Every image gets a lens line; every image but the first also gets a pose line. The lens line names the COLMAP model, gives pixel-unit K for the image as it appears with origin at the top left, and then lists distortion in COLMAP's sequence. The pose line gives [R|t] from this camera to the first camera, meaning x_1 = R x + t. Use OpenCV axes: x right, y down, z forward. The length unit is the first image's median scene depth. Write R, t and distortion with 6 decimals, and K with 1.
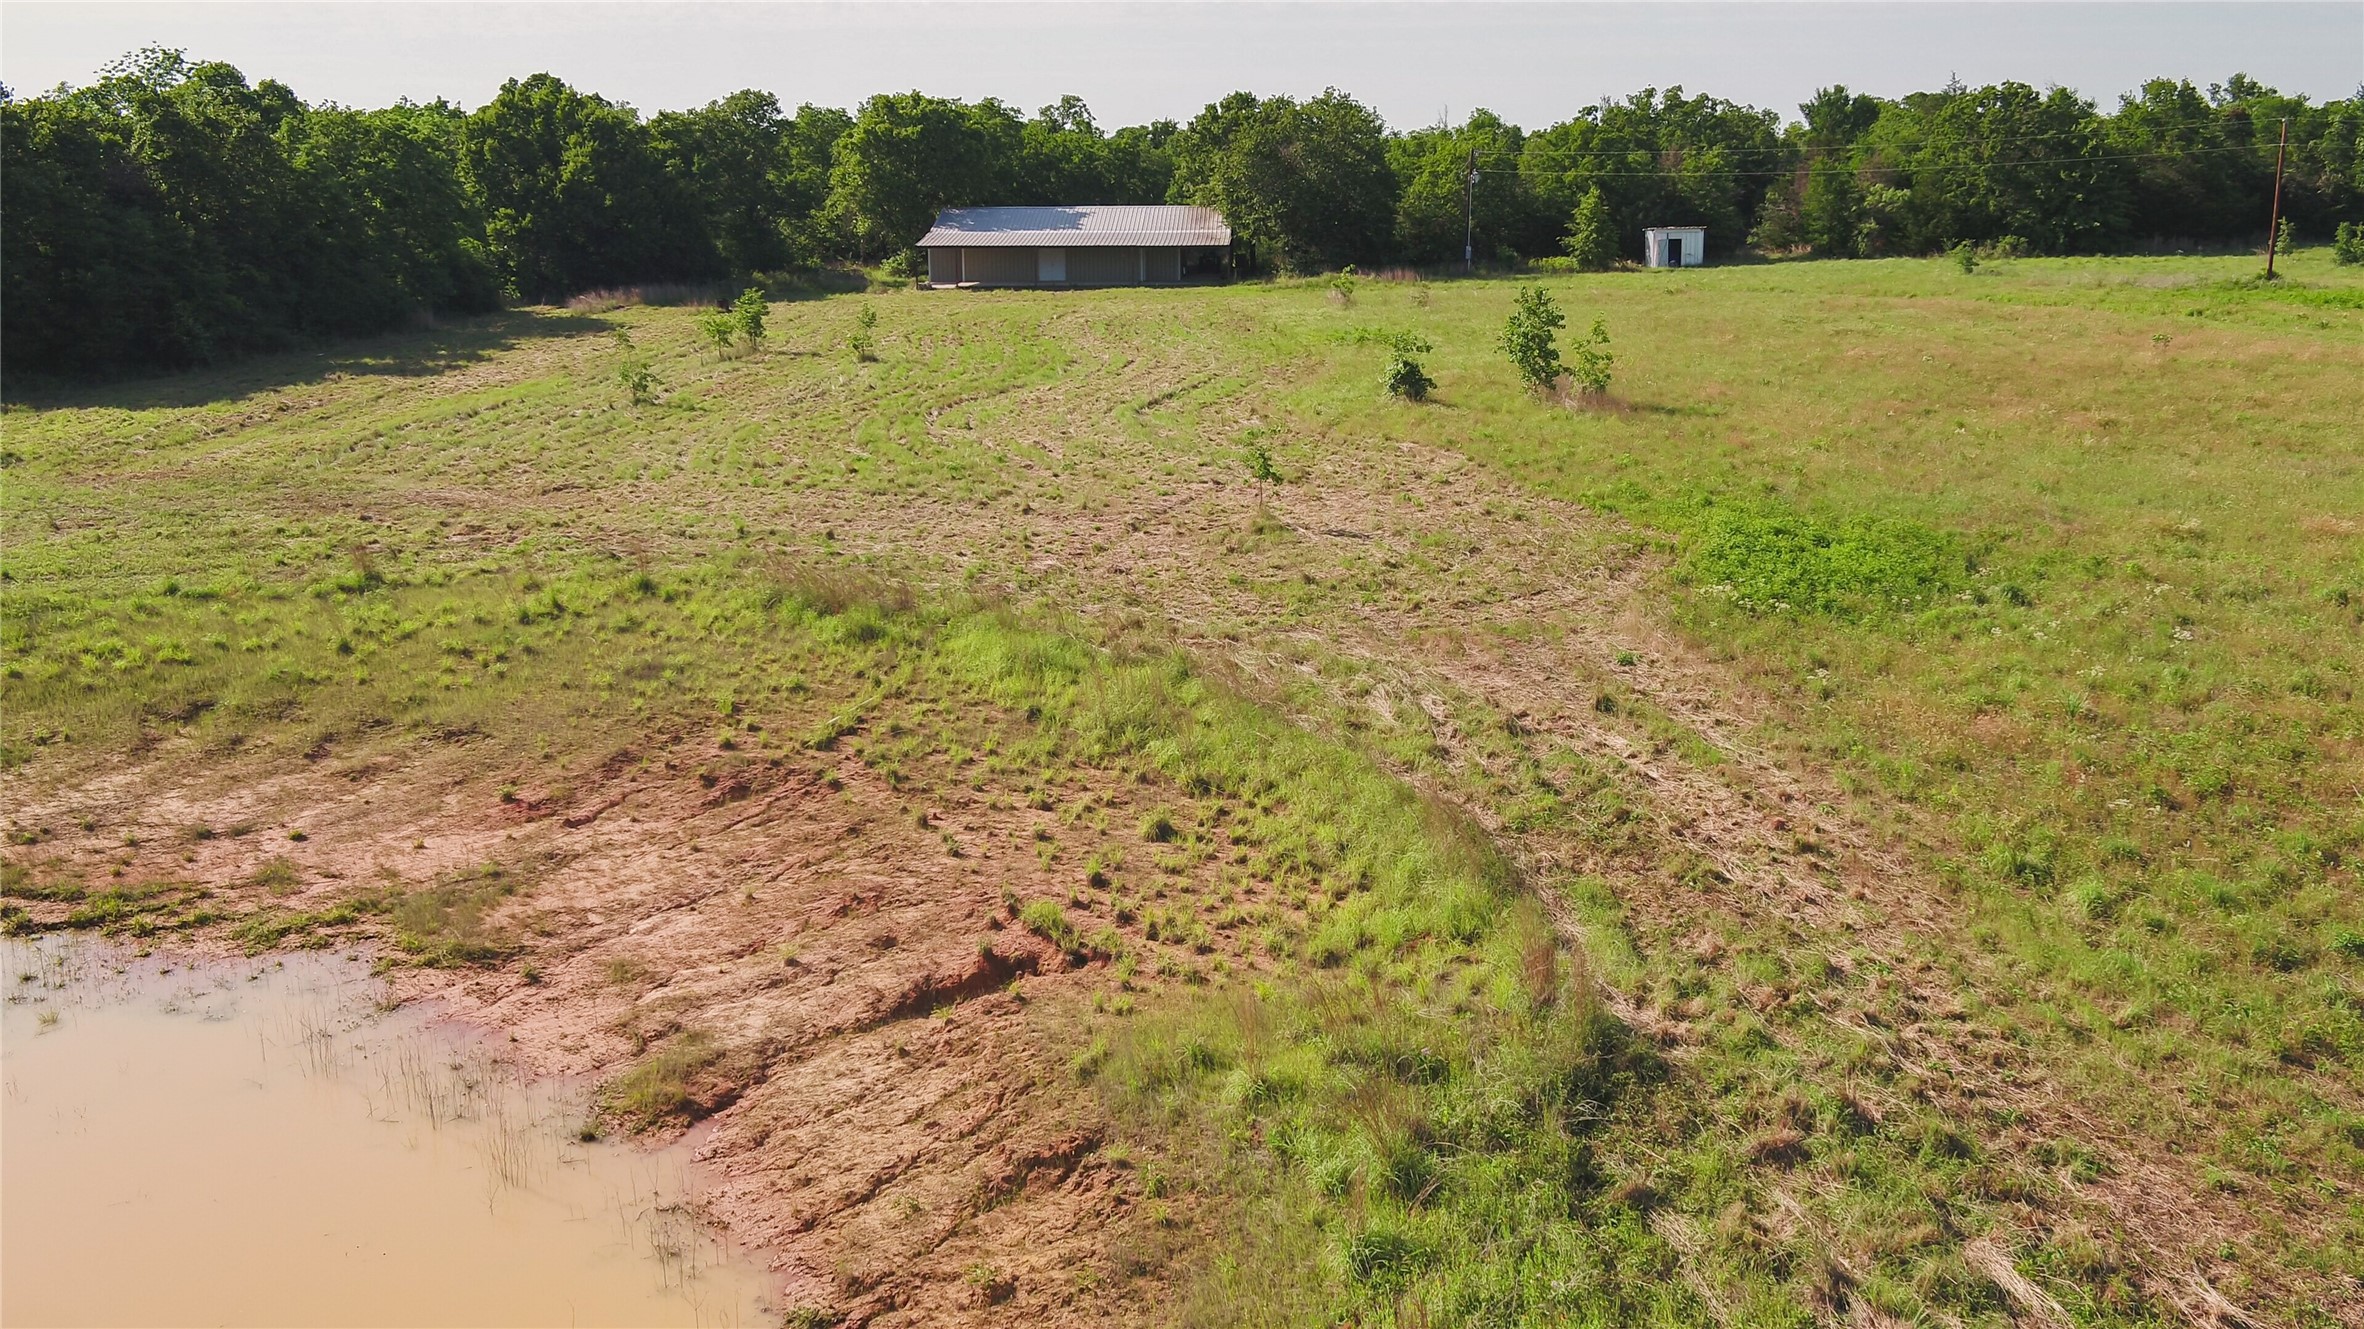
lens RADIAL K [[1969.5, 0, 1214.6], [0, 1969.5, 665.1], [0, 0, 1]] dist [0.006800, 0.004833]
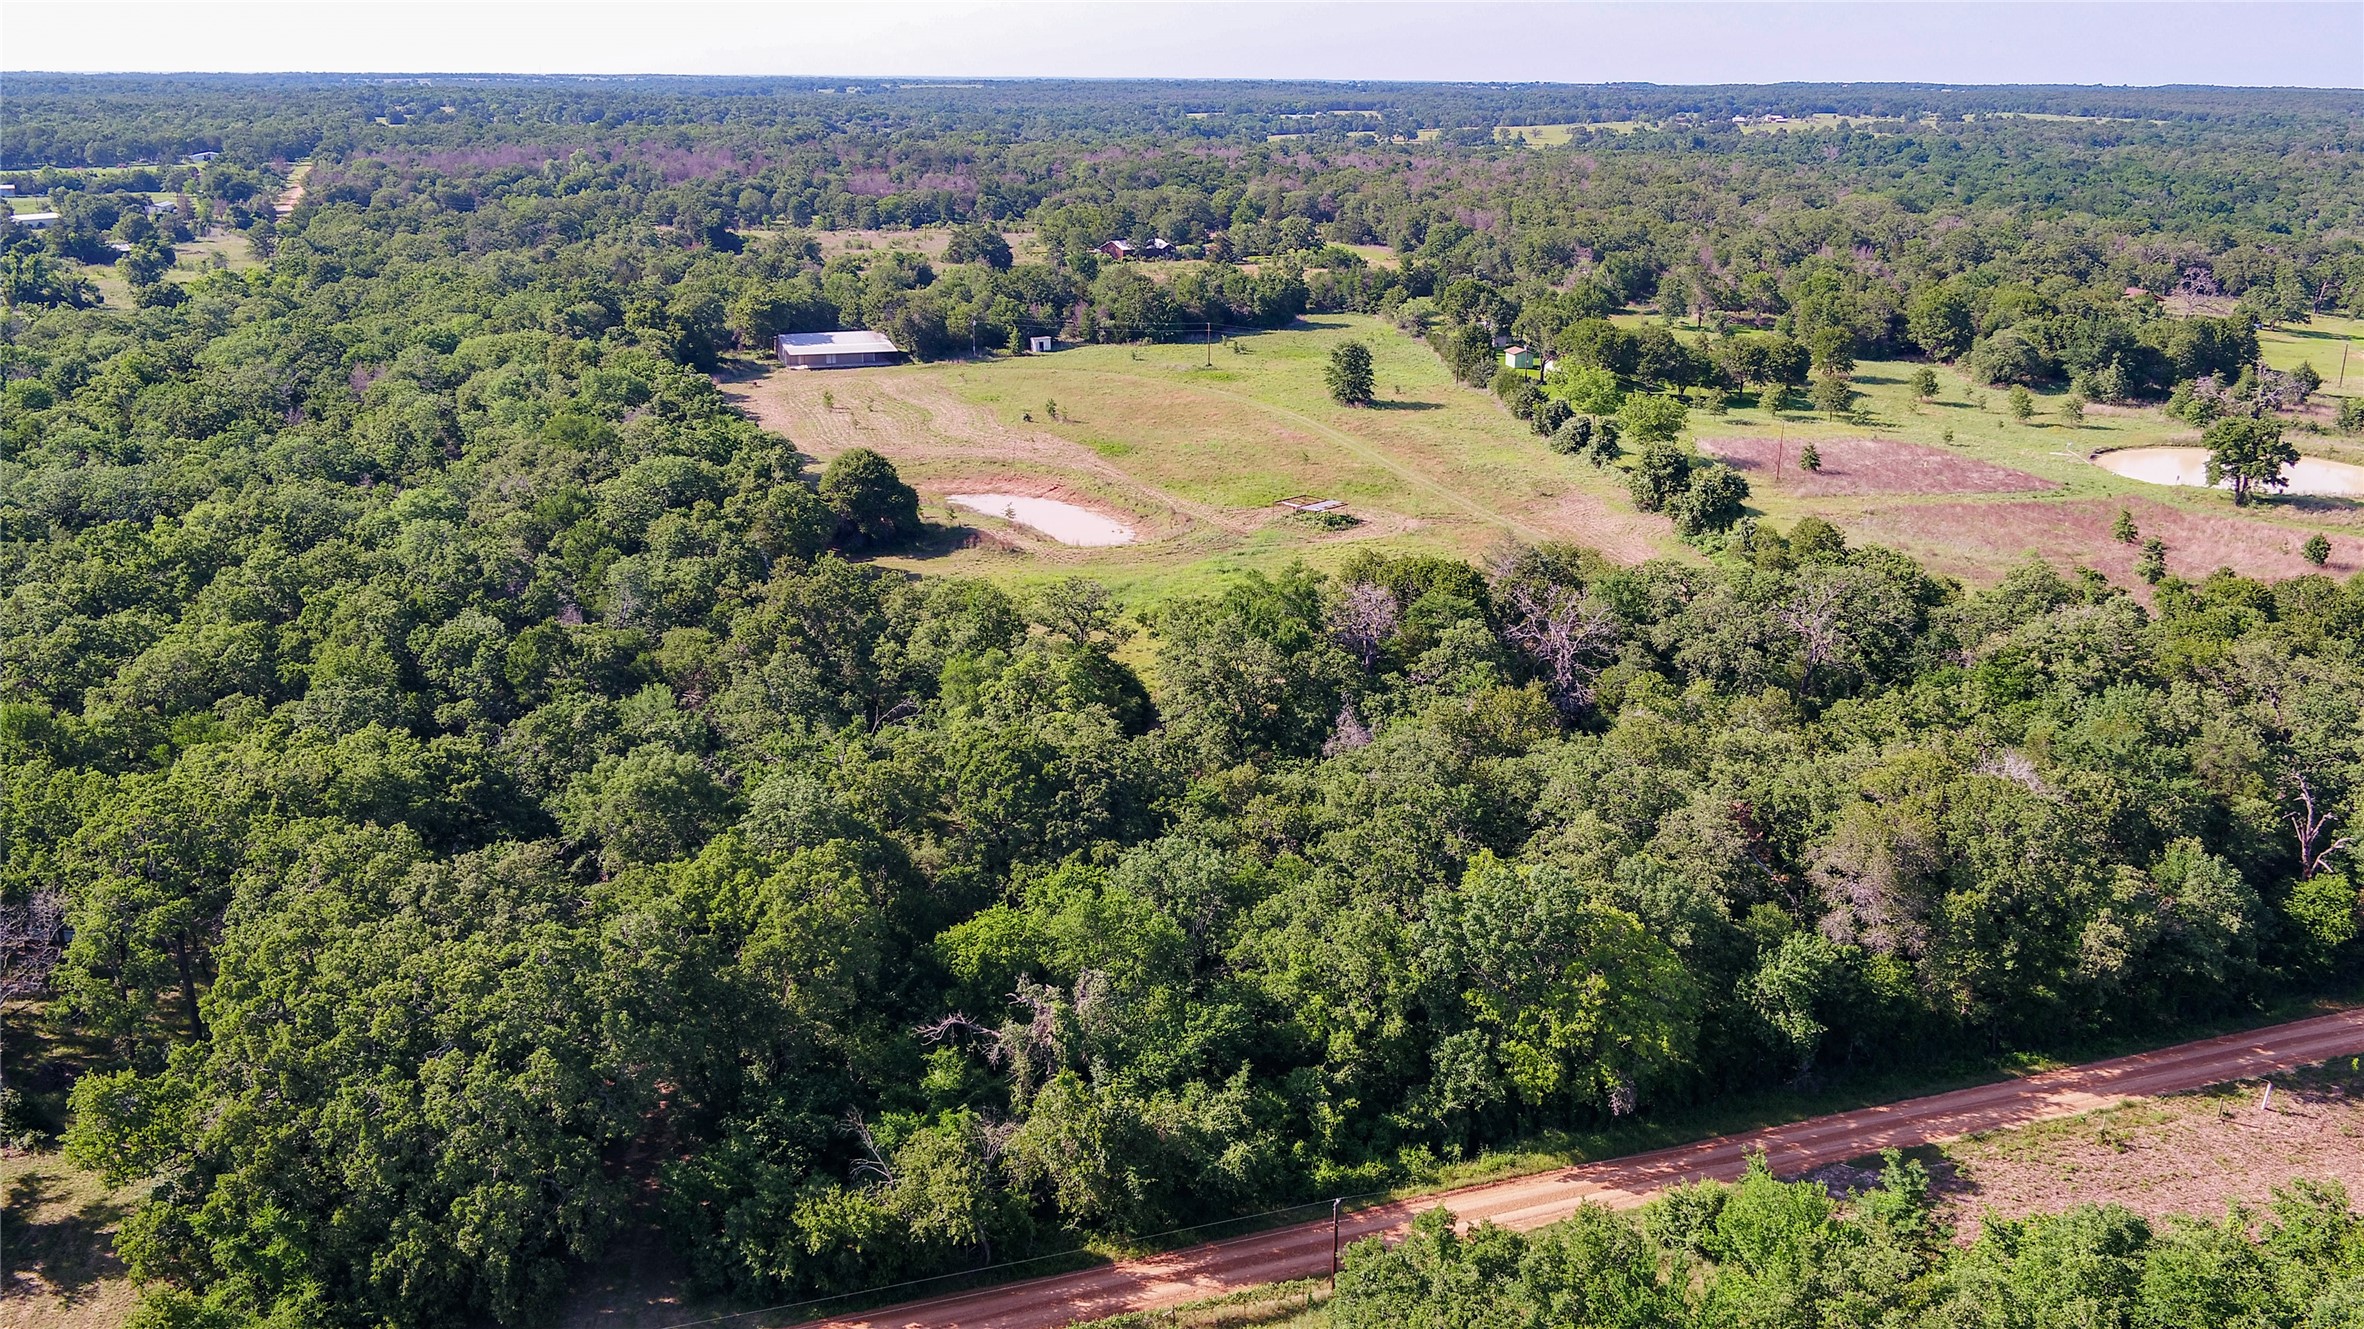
lens RADIAL K [[2134.6, 0, 1182.0], [0, 2134.6, 664.5], [0, 0, 1]] dist [0.004099, 0.009073]
pose [[0.932432, -0.091366, 0.349604, -0.743336], [0.075285, 0.995395, 0.059345, 0.093125], [-0.353416, -0.029016, 0.935016, -2.112575]]
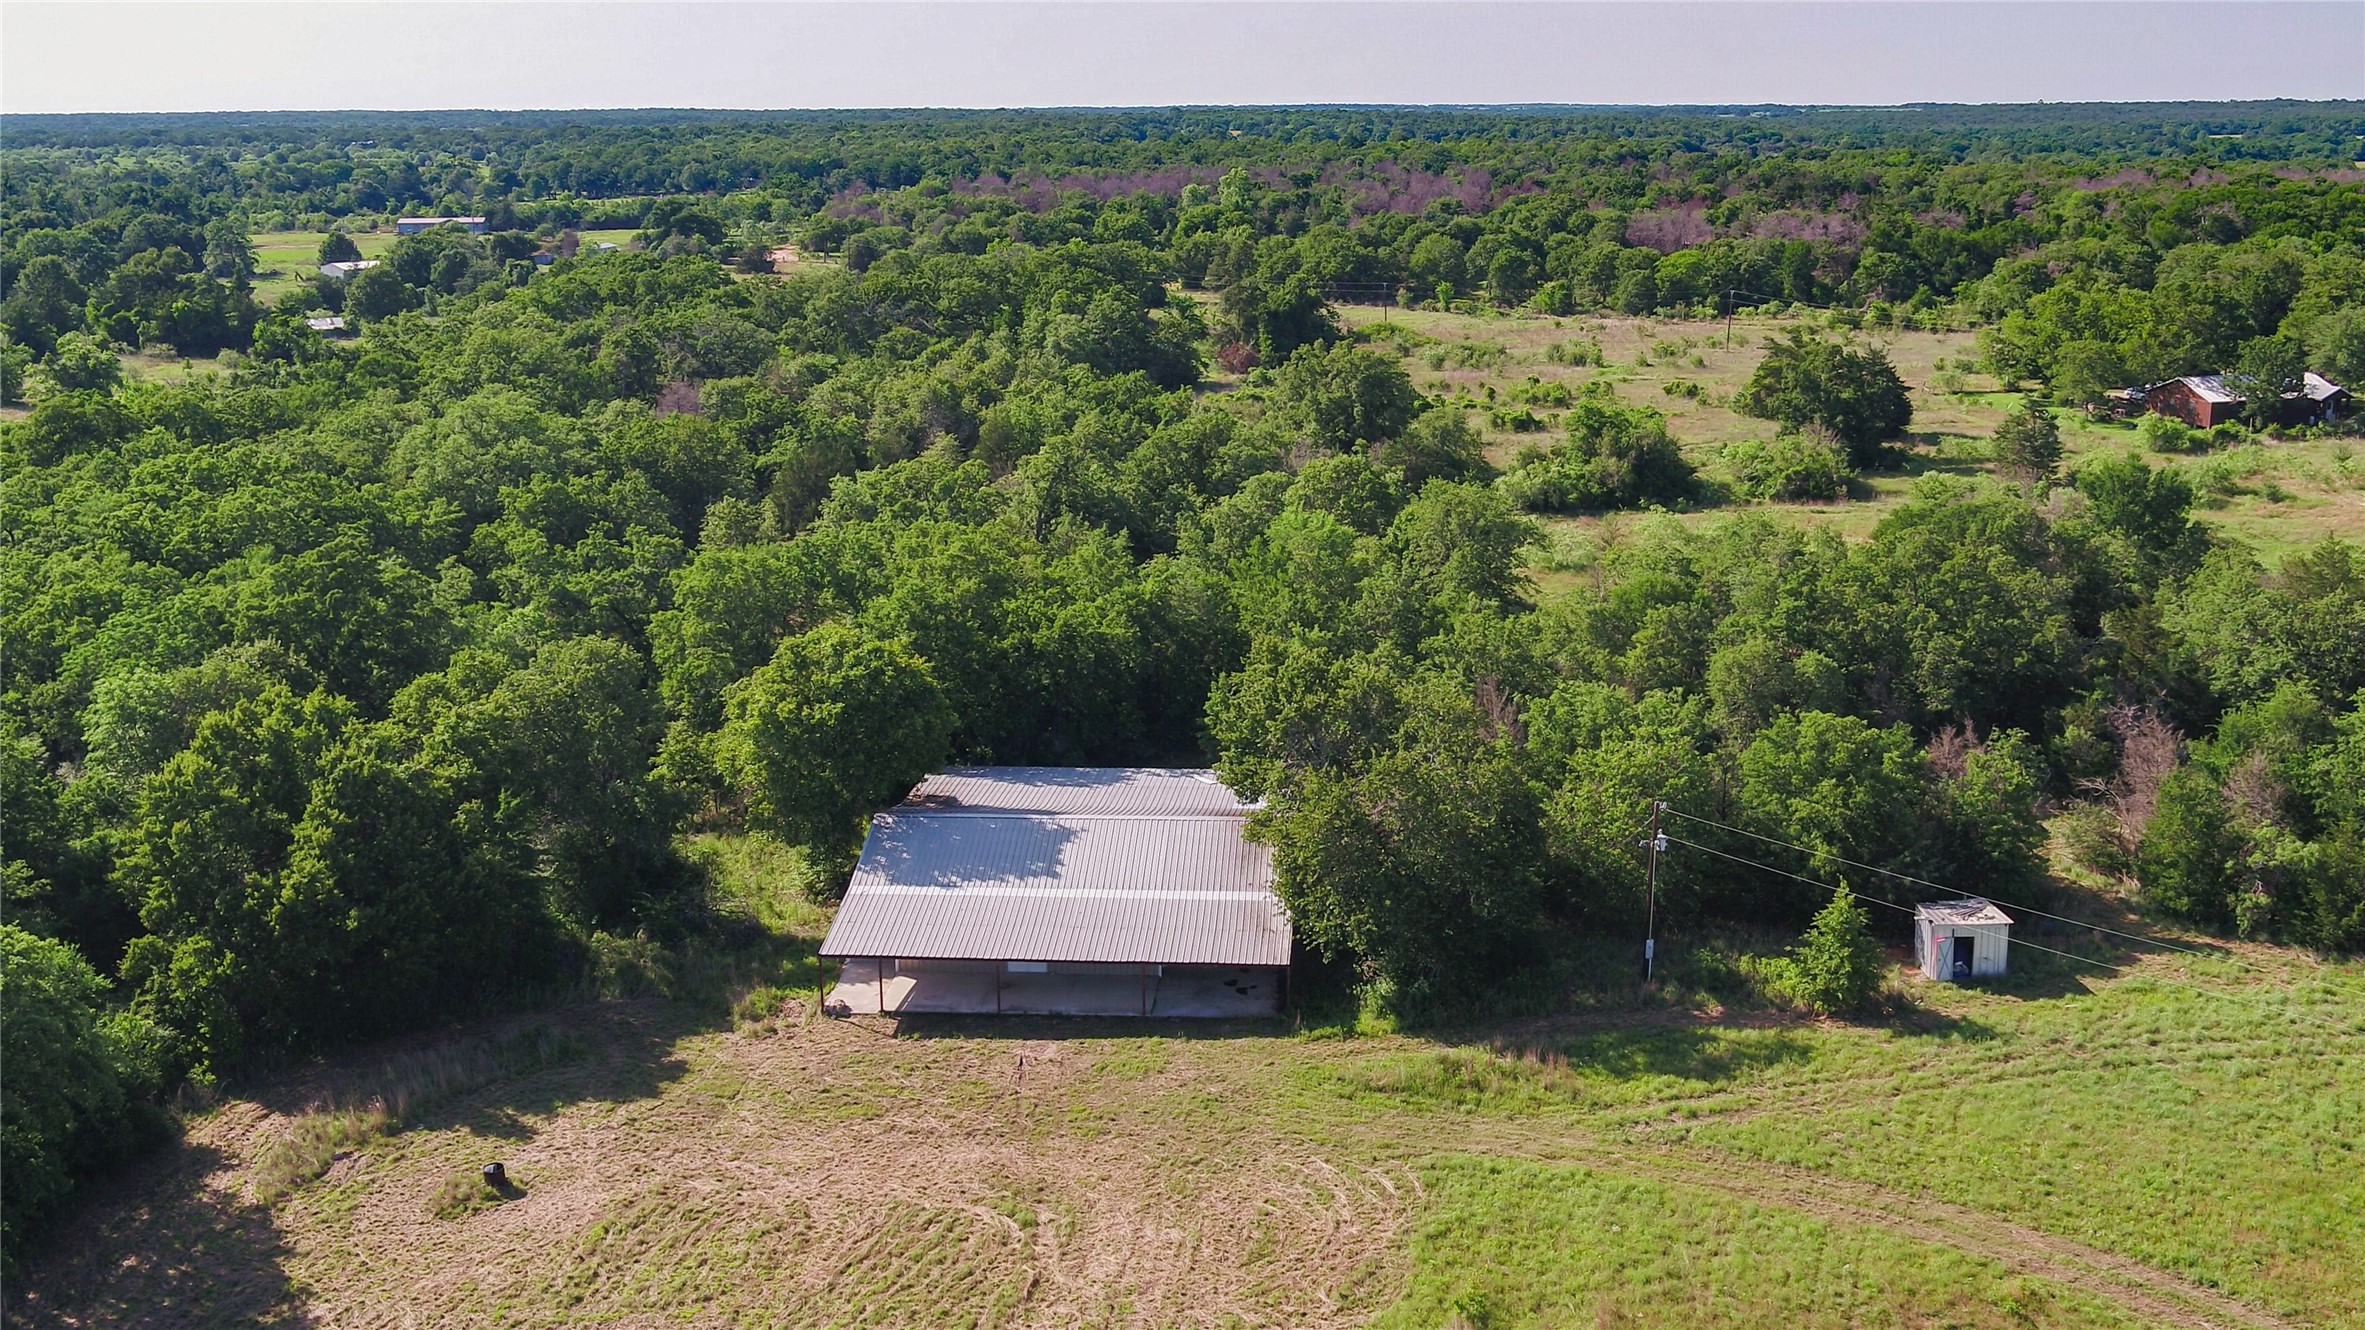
lens RADIAL K [[2132.5, 0, 1234.8], [0, 2132.5, 626.1], [0, 0, 1]] dist [0.002951, 0.003466]
pose [[0.999621, 0.002336, -0.027428, 0.008265], [-0.002076, 0.999953, 0.009493, -0.329829], [0.027449, -0.009432, 0.999579, 0.281116]]
